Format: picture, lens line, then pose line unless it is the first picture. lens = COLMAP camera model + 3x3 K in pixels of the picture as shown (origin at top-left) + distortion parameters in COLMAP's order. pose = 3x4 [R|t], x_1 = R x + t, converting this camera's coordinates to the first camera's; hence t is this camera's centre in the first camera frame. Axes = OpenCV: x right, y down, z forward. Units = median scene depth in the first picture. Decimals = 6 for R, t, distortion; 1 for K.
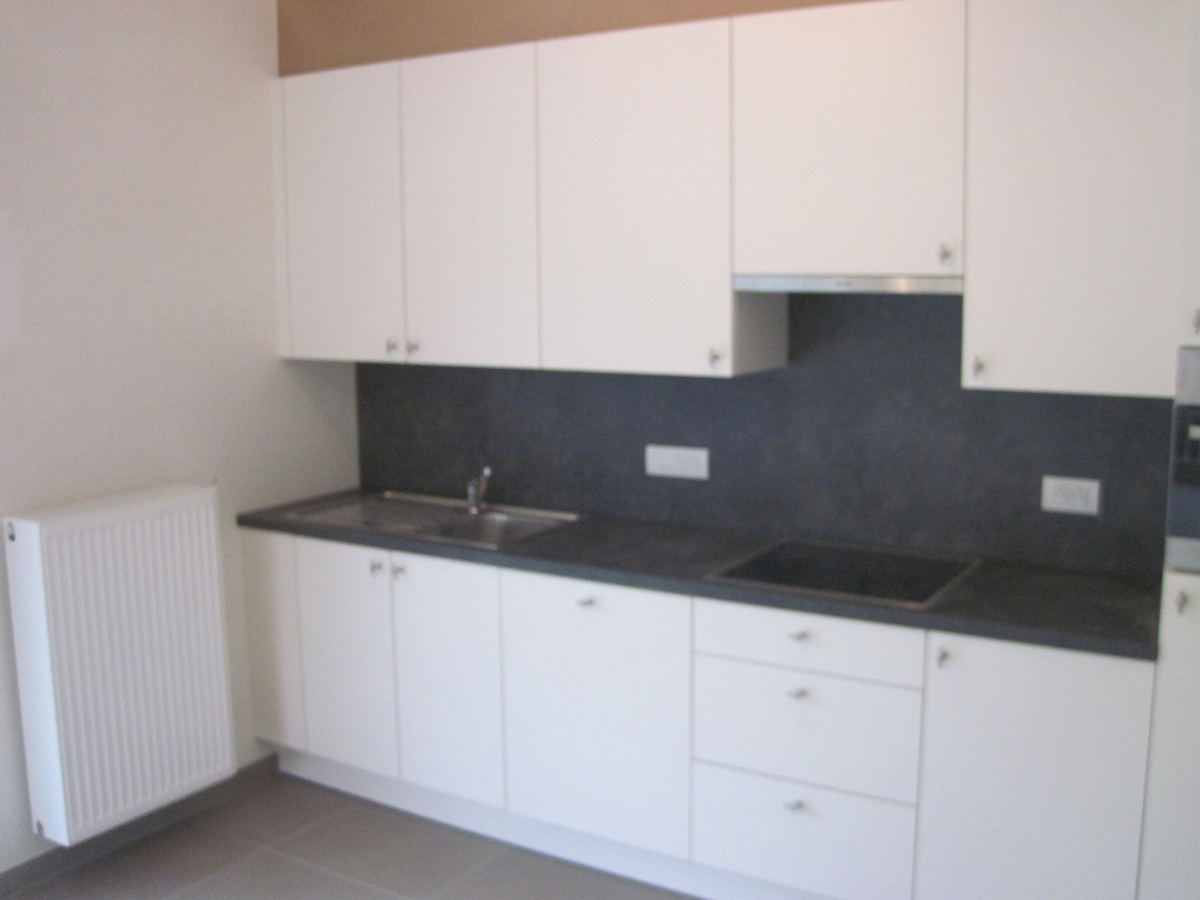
lens RADIAL K [[1245.1, 0, 600.0], [0, 1245.1, 450.0], [0, 0, 1]] dist [-0.184521, 0.159565]
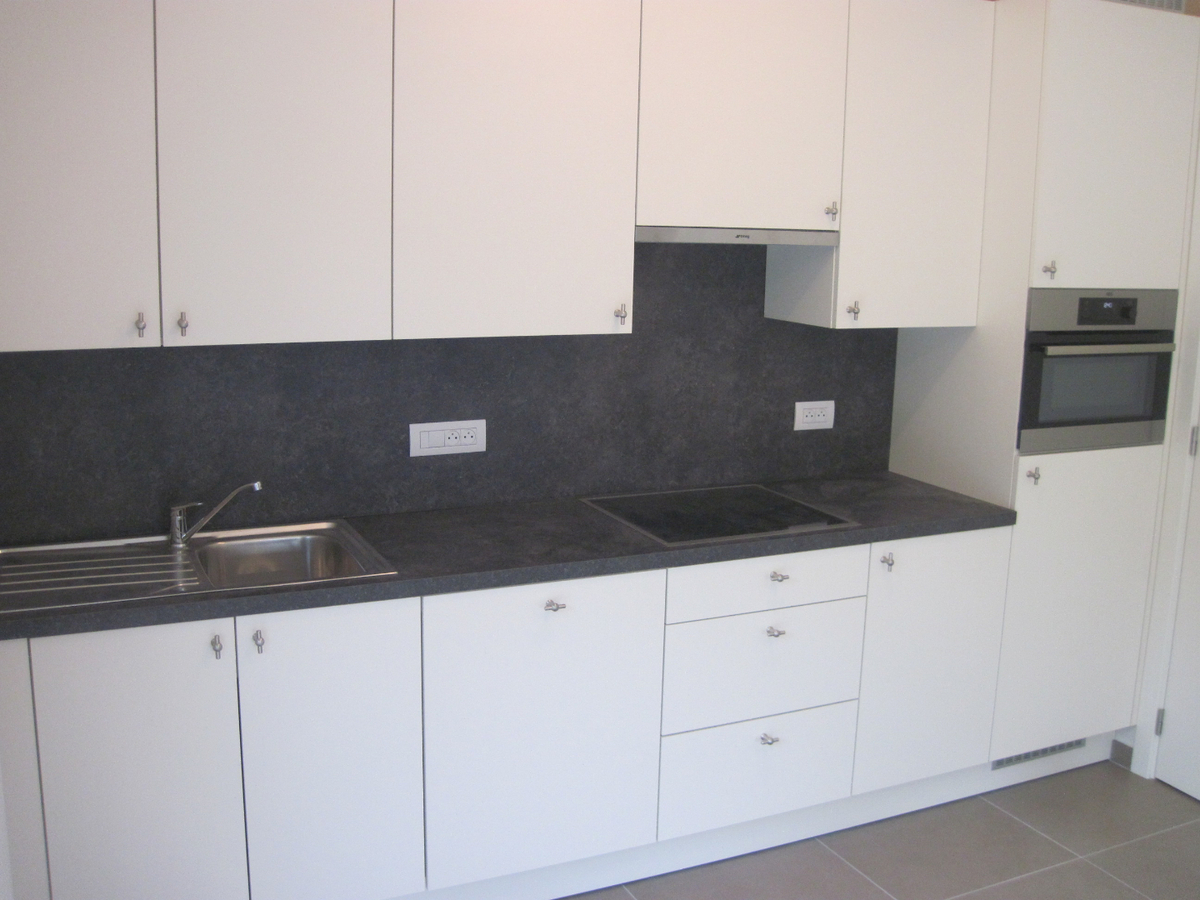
lens RADIAL K [[1245.1, 0, 600.0], [0, 1245.1, 450.0], [0, 0, 1]] dist [-0.184521, 0.159565]
pose [[0.525771, -0.136340, 0.839629, -0.701429], [0.099870, 0.990139, 0.098242, -0.065158], [-0.844743, 0.032201, 0.534202, 0.507511]]
